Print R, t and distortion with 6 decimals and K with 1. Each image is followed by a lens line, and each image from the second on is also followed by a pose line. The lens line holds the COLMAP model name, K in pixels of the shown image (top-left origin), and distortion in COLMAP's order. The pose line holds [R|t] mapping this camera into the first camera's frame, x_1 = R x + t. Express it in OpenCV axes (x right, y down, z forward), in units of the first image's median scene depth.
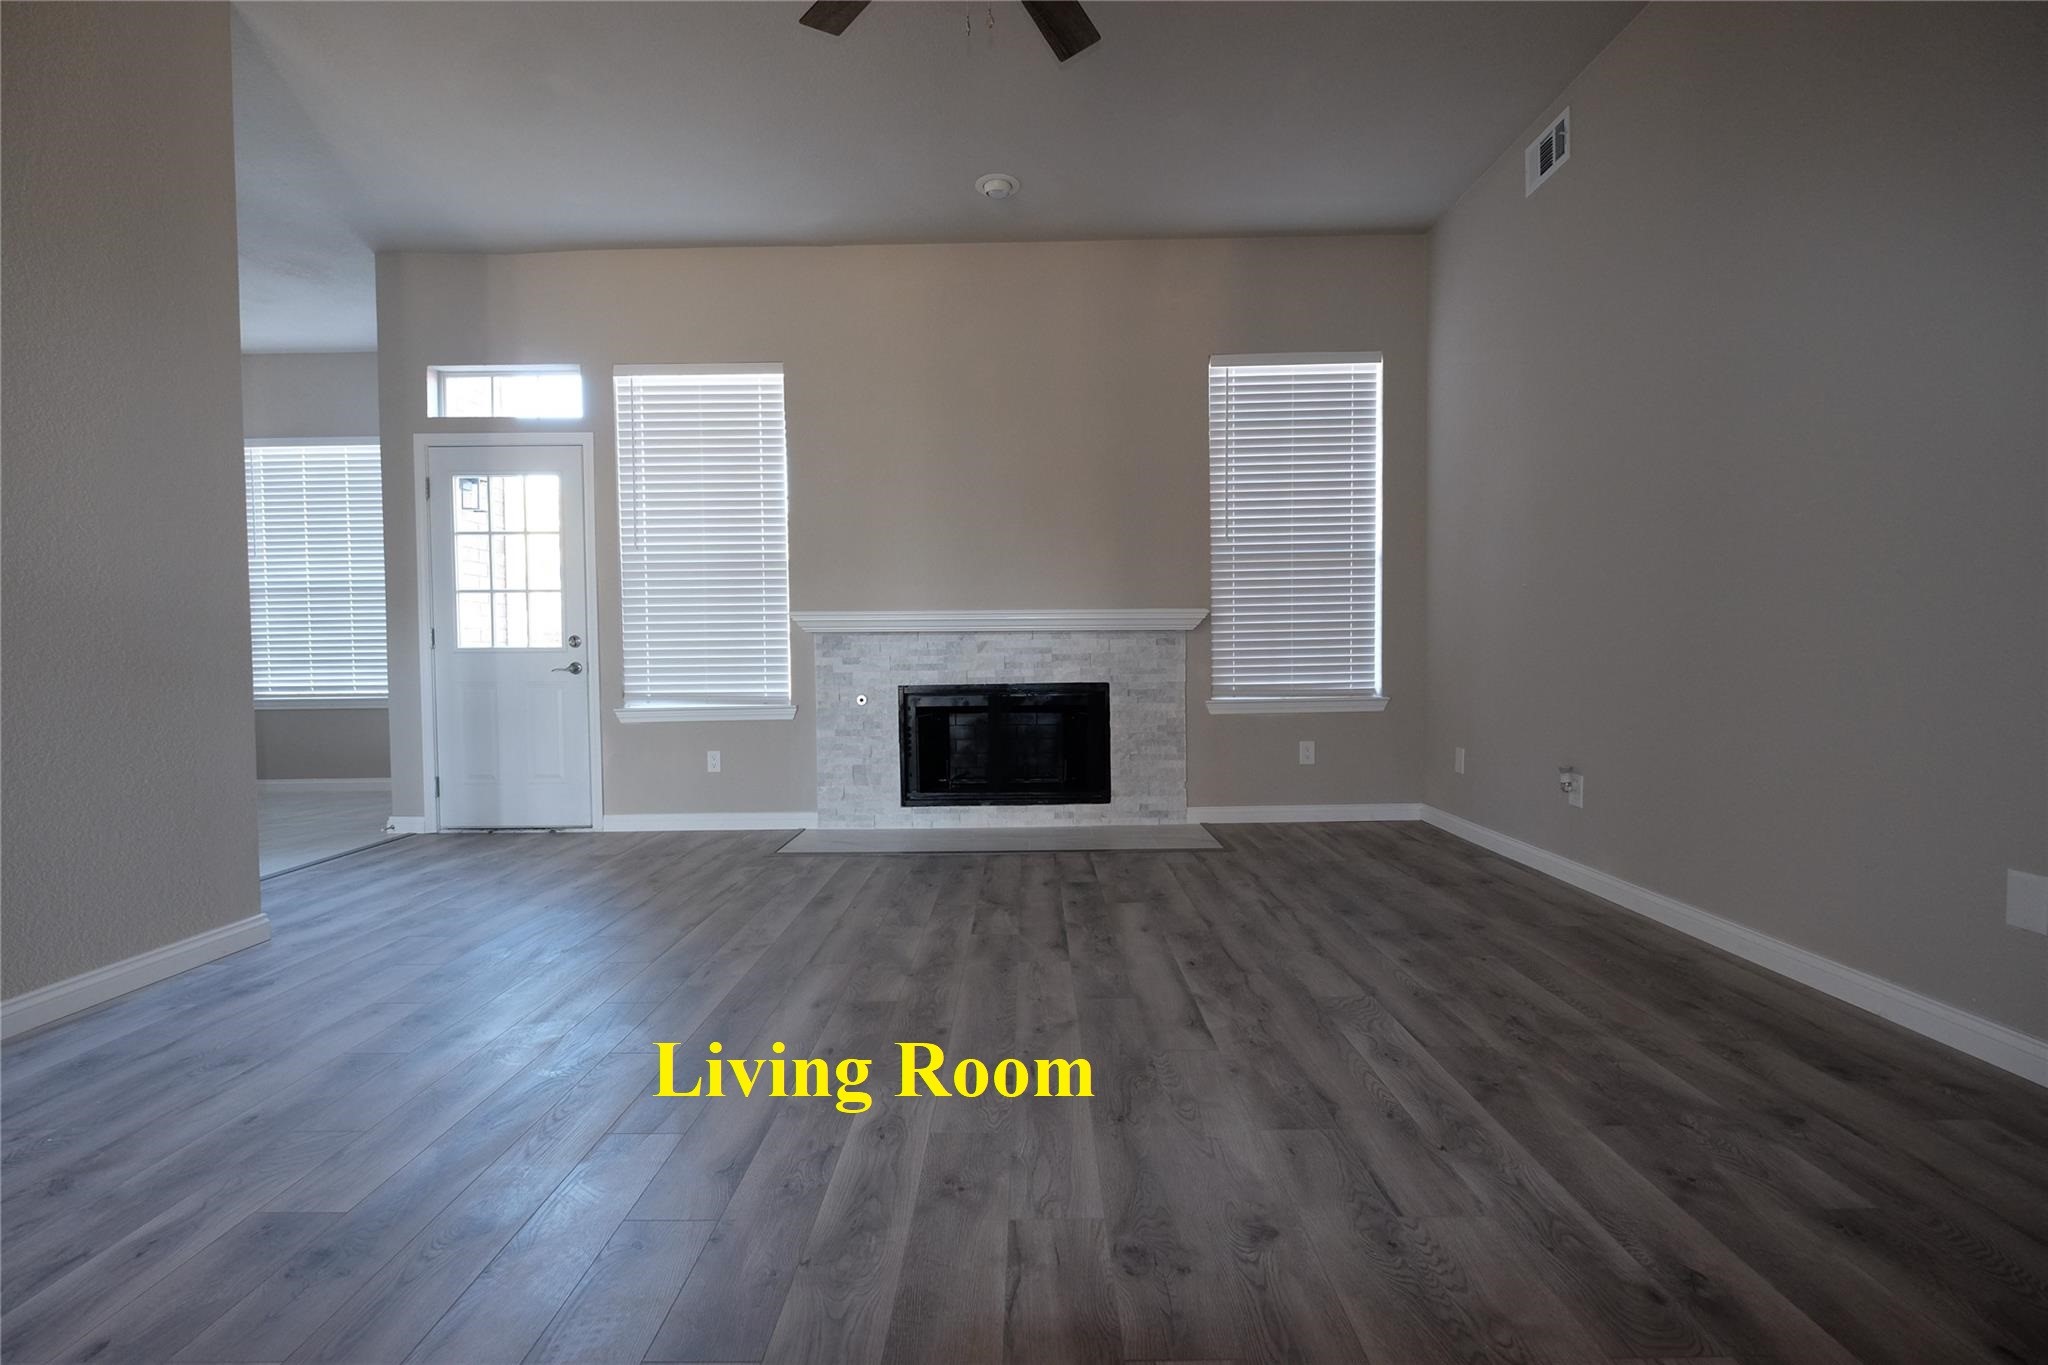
lens RADIAL K [[885.2, 0, 1024.0], [0, 885.2, 682.5], [0, 0, 1]] dist [-0.008121, 0.000251]
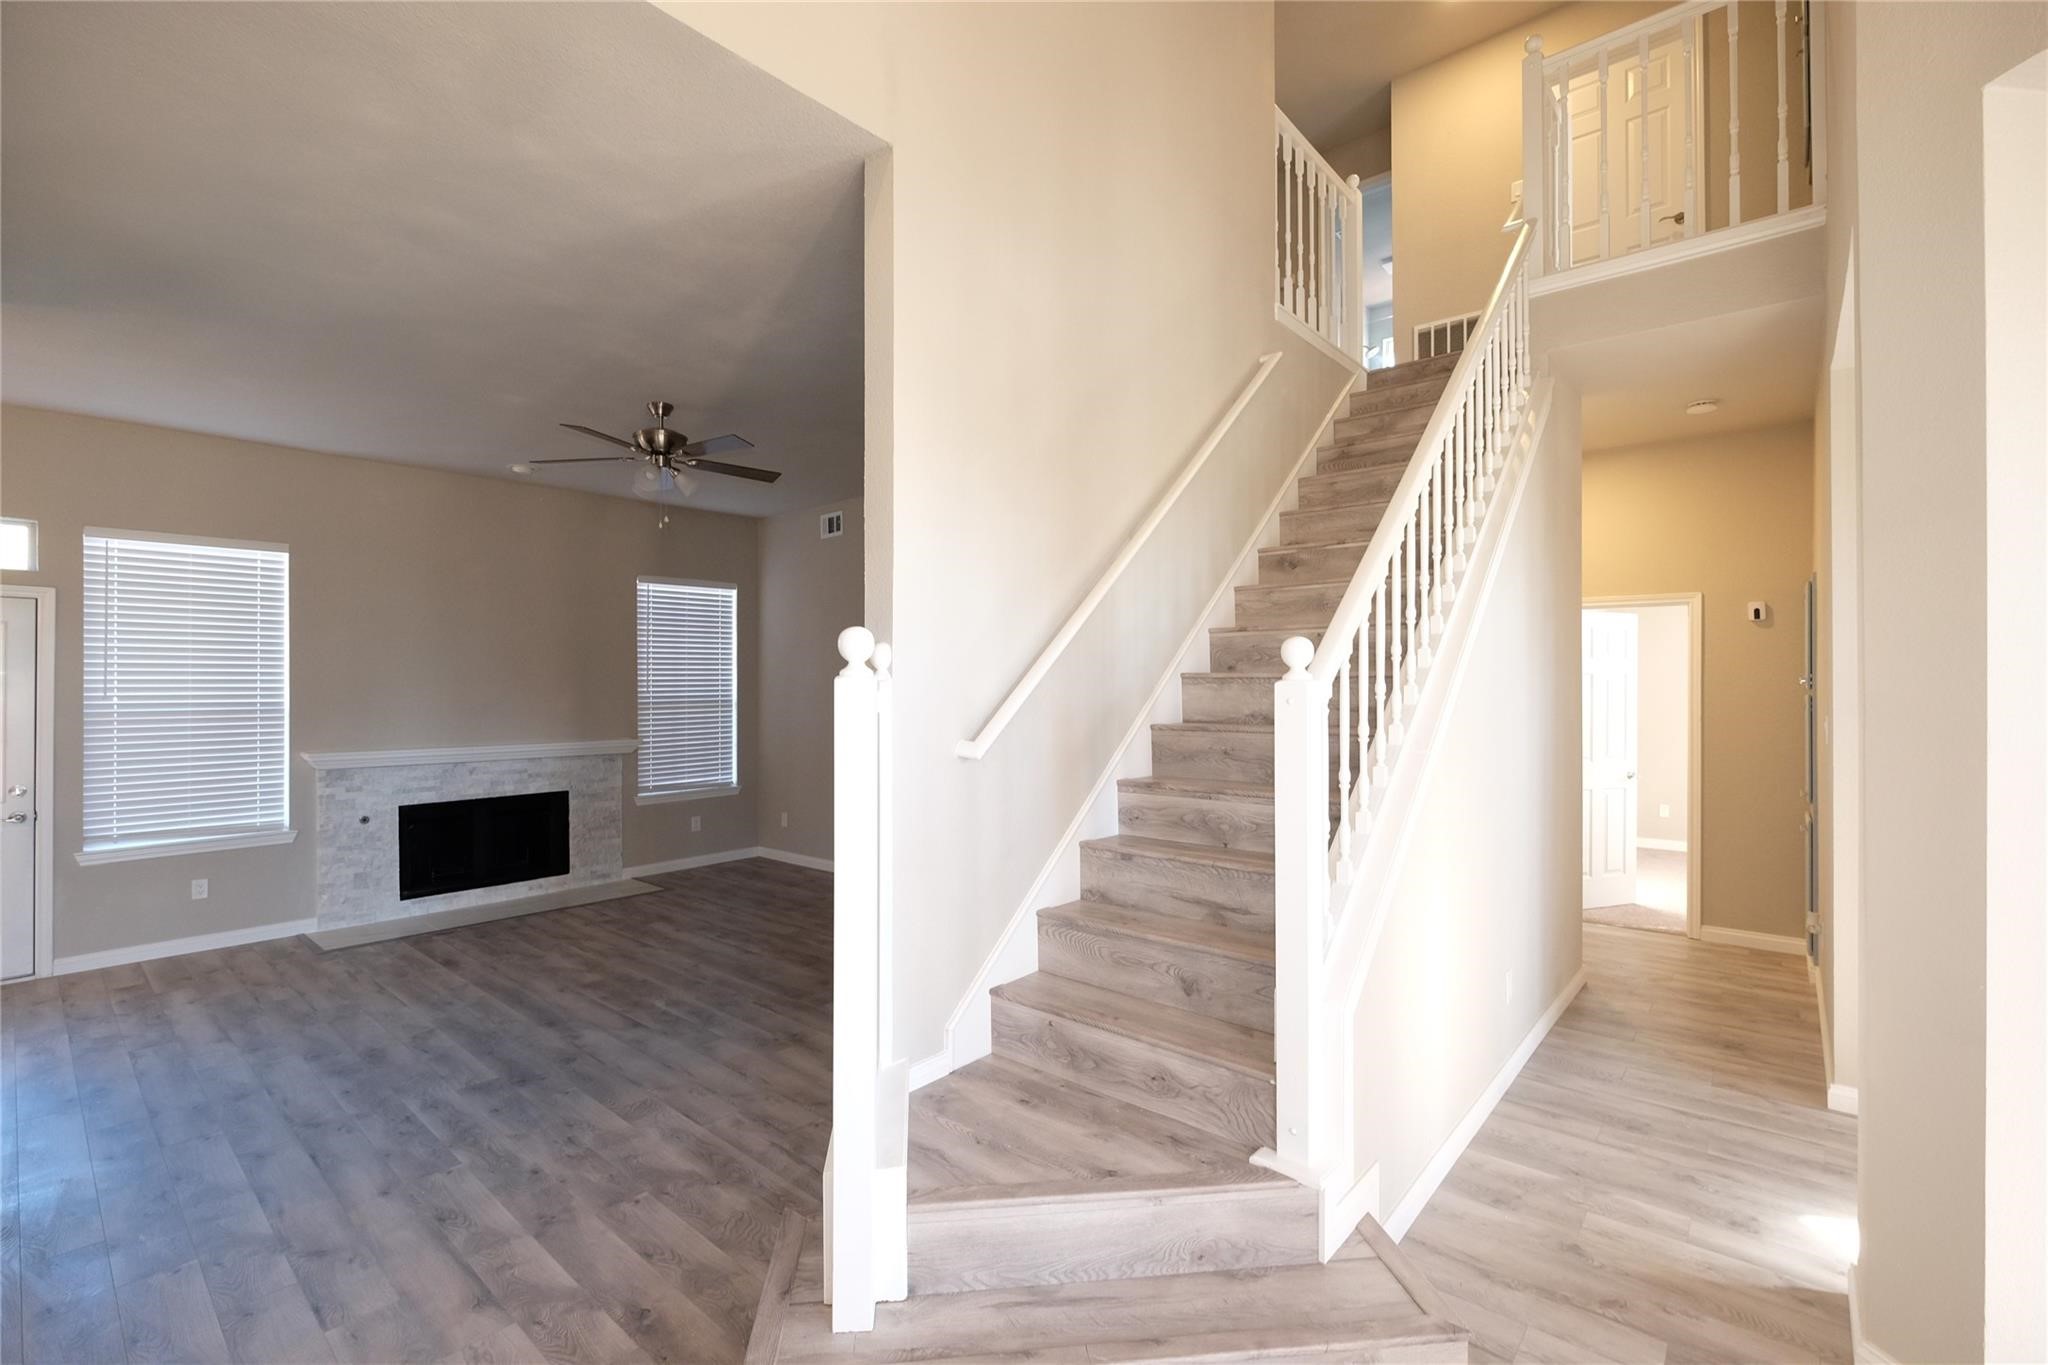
lens RADIAL K [[885.2, 0, 1024.0], [0, 885.2, 682.5], [0, 0, 1]] dist [-0.008121, 0.000251]
pose [[0.652041, 0.012065, 0.758088, -0.519830], [0.024940, 0.998991, -0.037351, -0.104269], [-0.757773, 0.043261, 0.651082, -0.521005]]
